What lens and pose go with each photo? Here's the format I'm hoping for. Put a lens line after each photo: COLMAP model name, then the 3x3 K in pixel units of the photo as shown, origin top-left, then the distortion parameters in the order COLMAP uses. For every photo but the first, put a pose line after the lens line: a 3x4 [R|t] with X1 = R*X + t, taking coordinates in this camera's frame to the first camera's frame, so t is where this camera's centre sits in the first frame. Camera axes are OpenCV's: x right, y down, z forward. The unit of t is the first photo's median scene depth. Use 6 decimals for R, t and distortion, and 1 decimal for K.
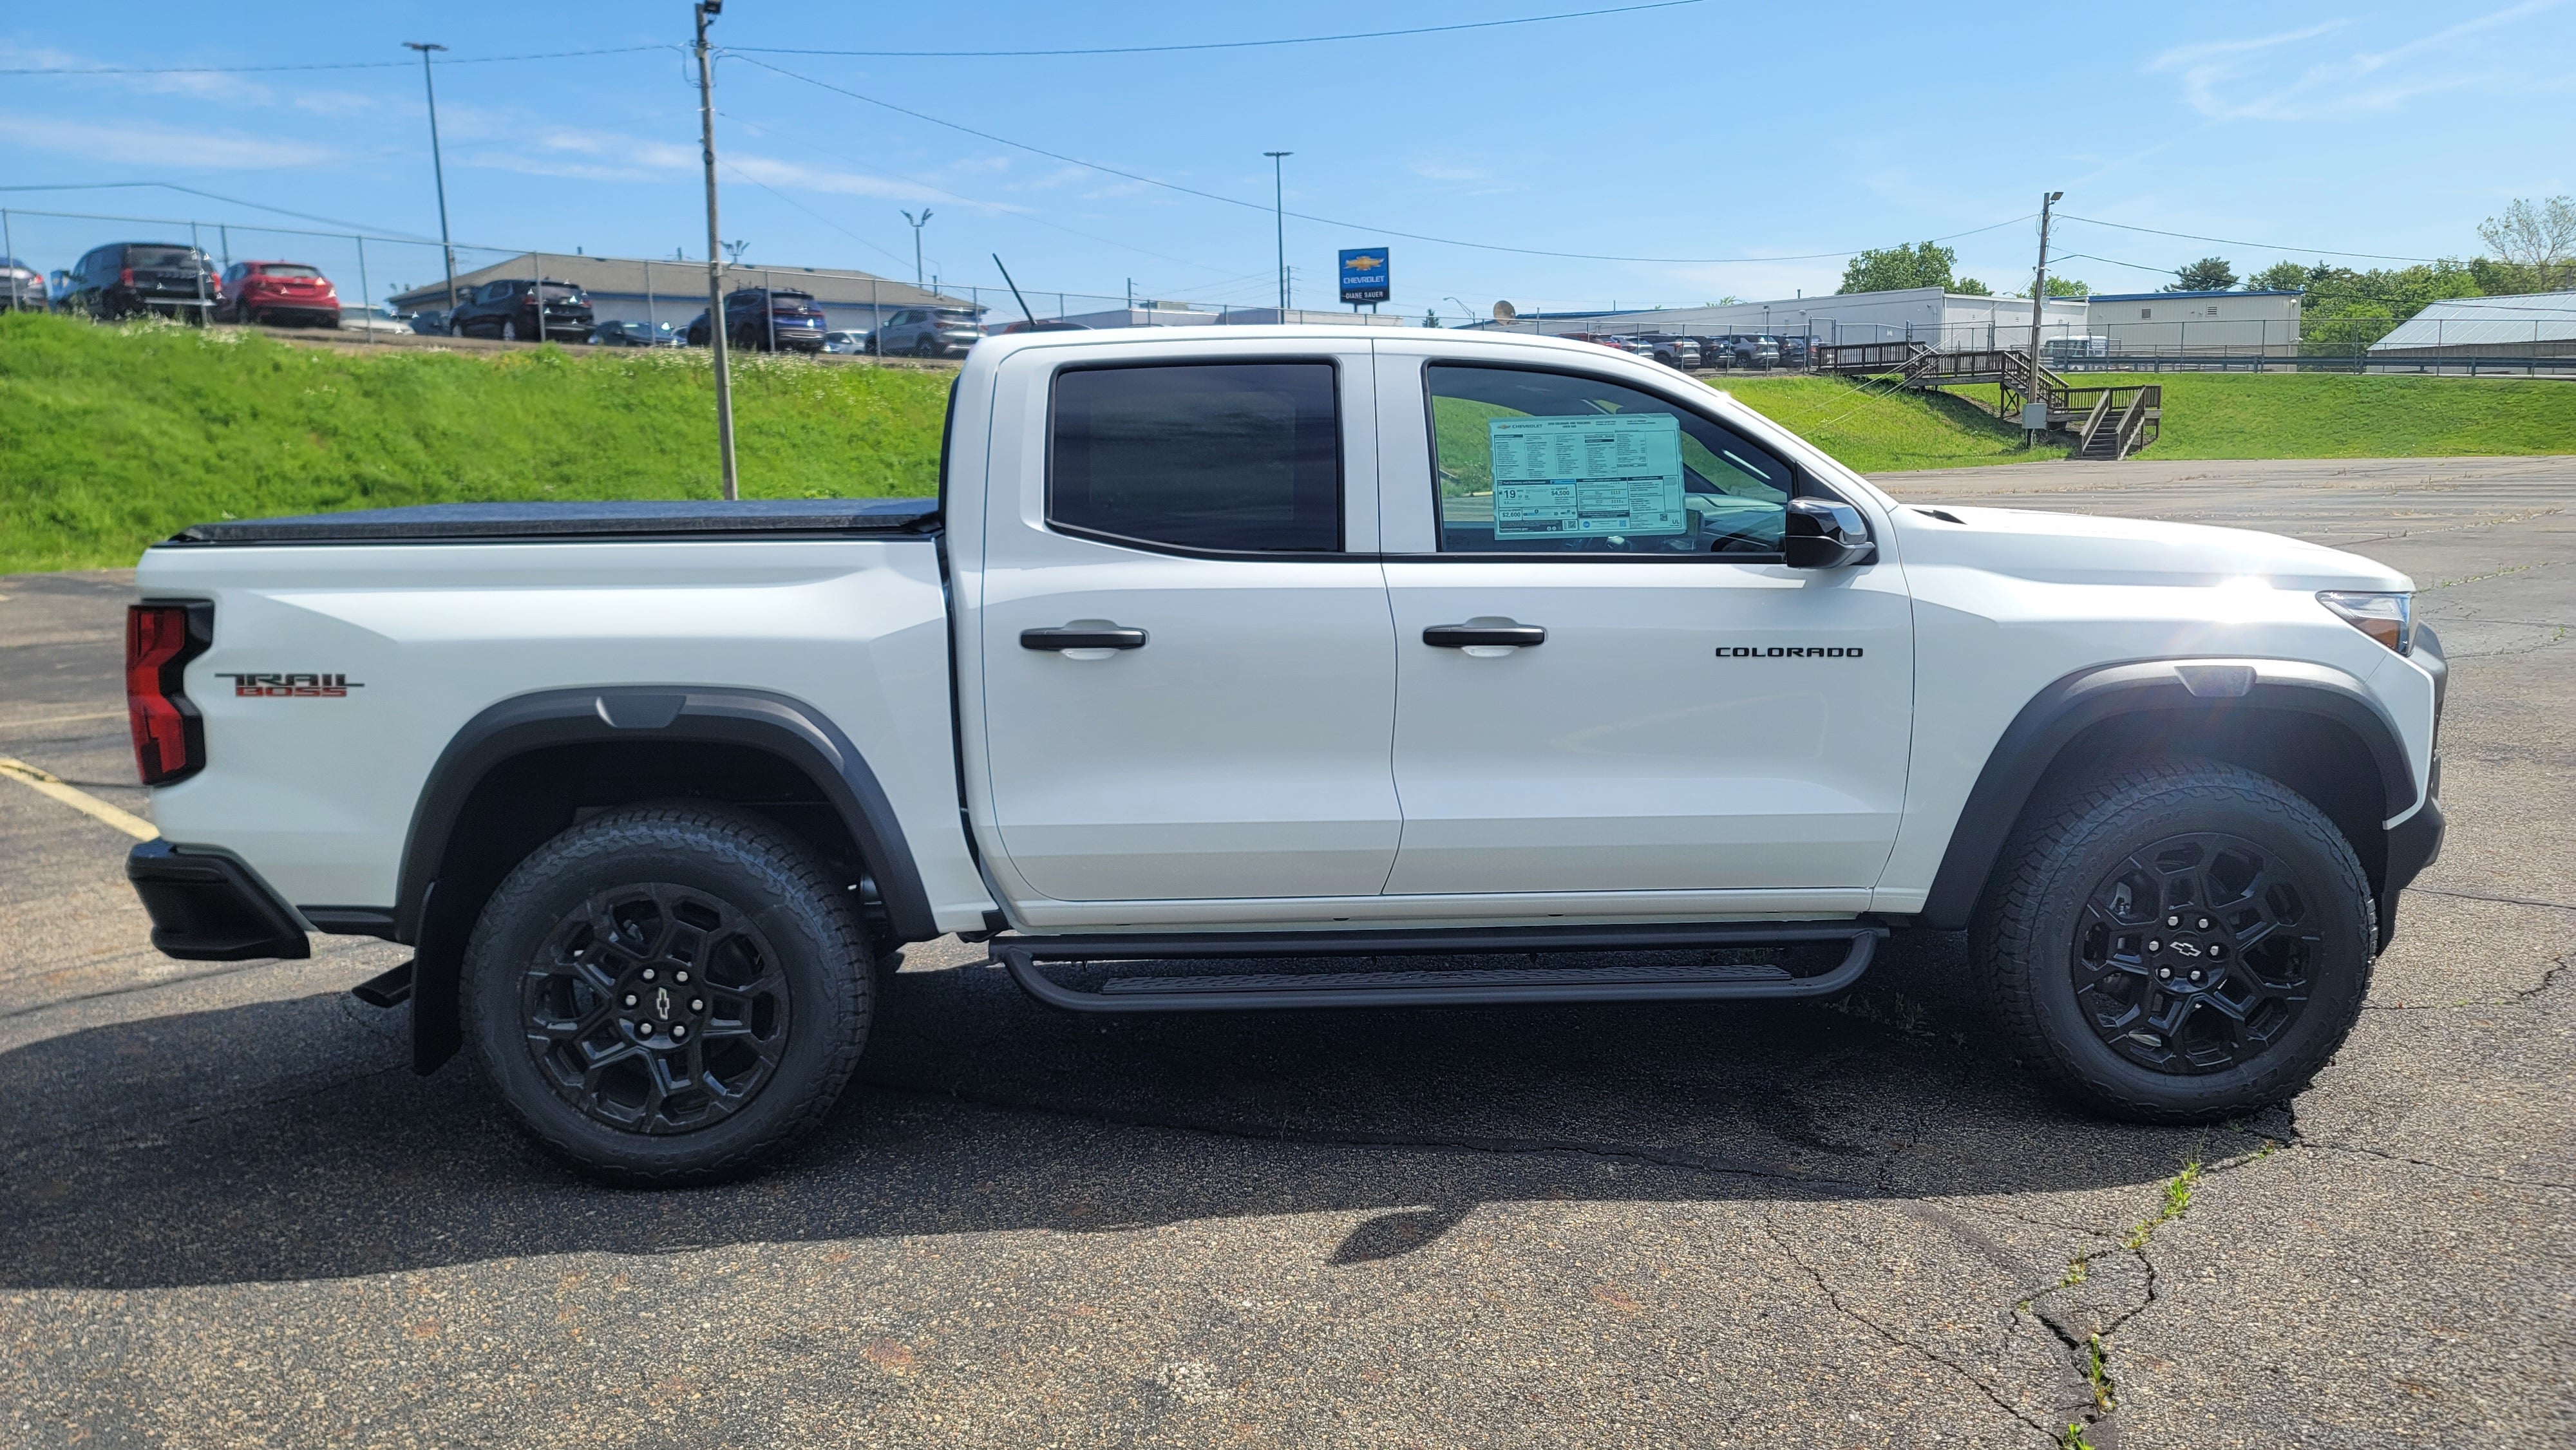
lens RADIAL K [[1883.2, 0, 1294.9], [0, 1883.2, 726.2], [0, 0, 1]] dist [0.073014, -0.061735]
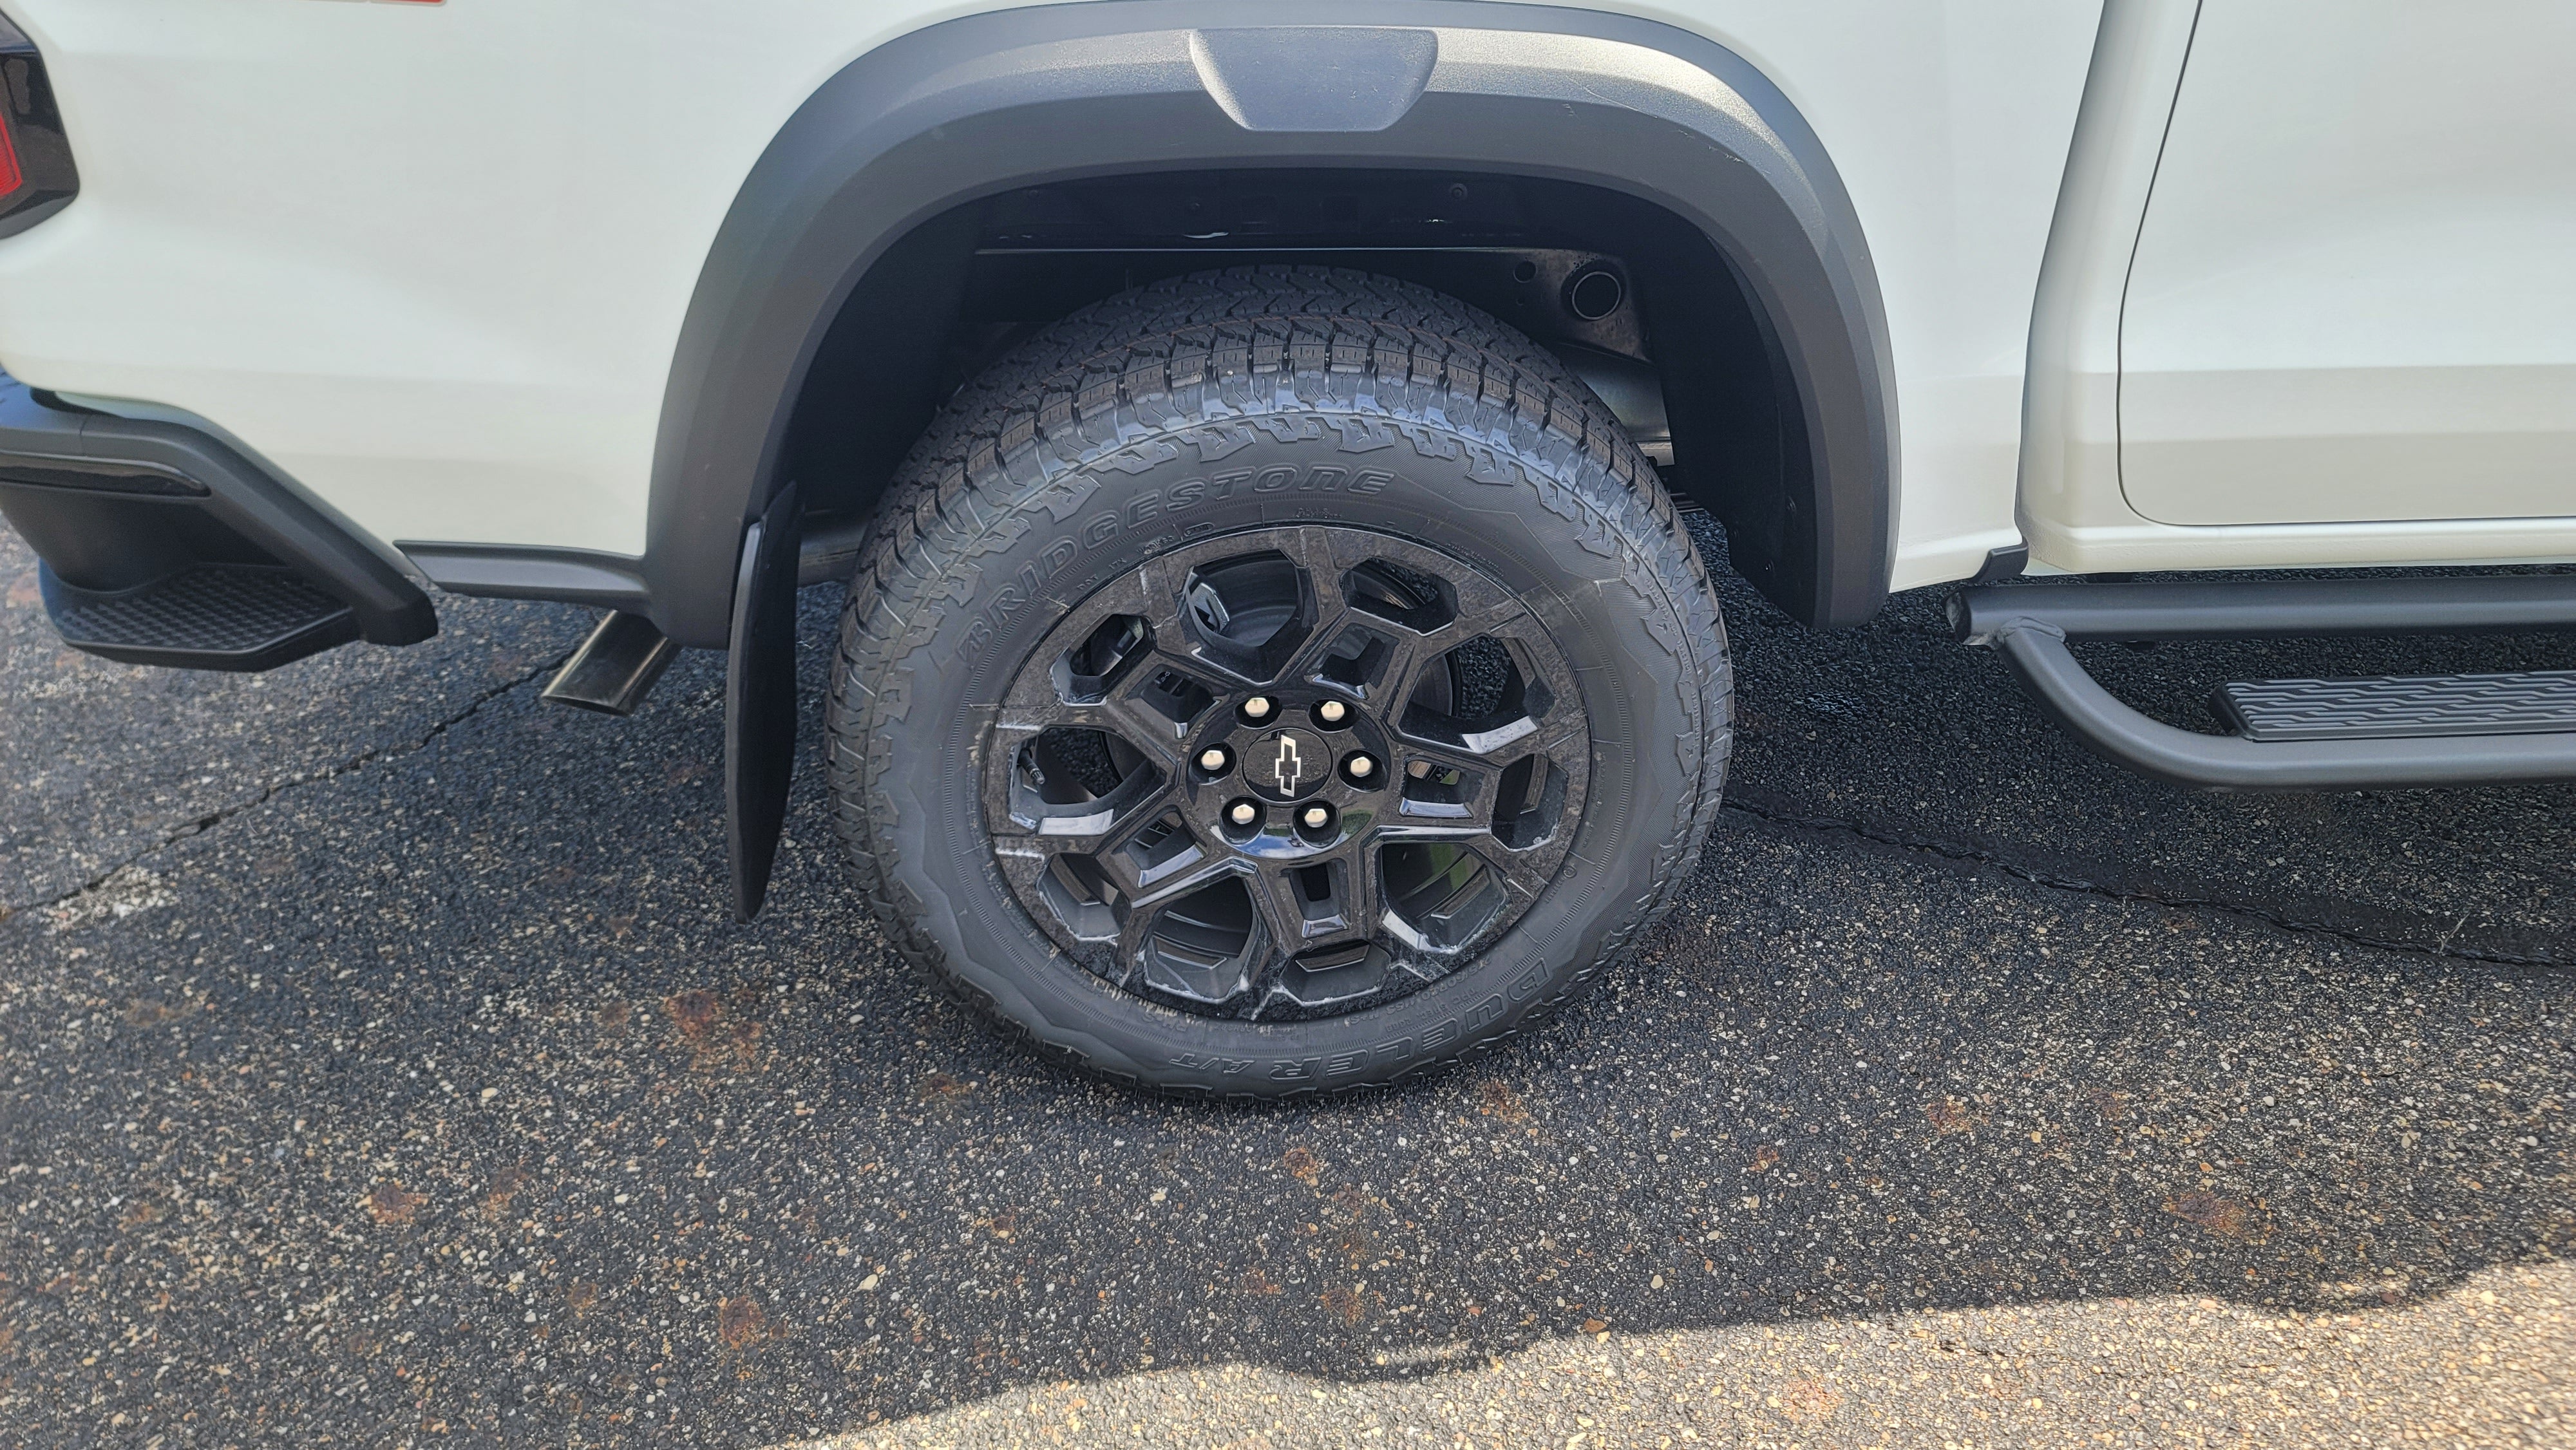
lens RADIAL K [[2007.1, 0, 1369.5], [0, 2007.1, 763.6], [0, 0, 1]] dist [0.050948, 0.001508]
pose [[0.999346, 0.006233, 0.035633, -0.319727], [-0.020440, 0.910024, 0.414051, -0.043609], [-0.029846, -0.414508, 0.909556, 0.564025]]
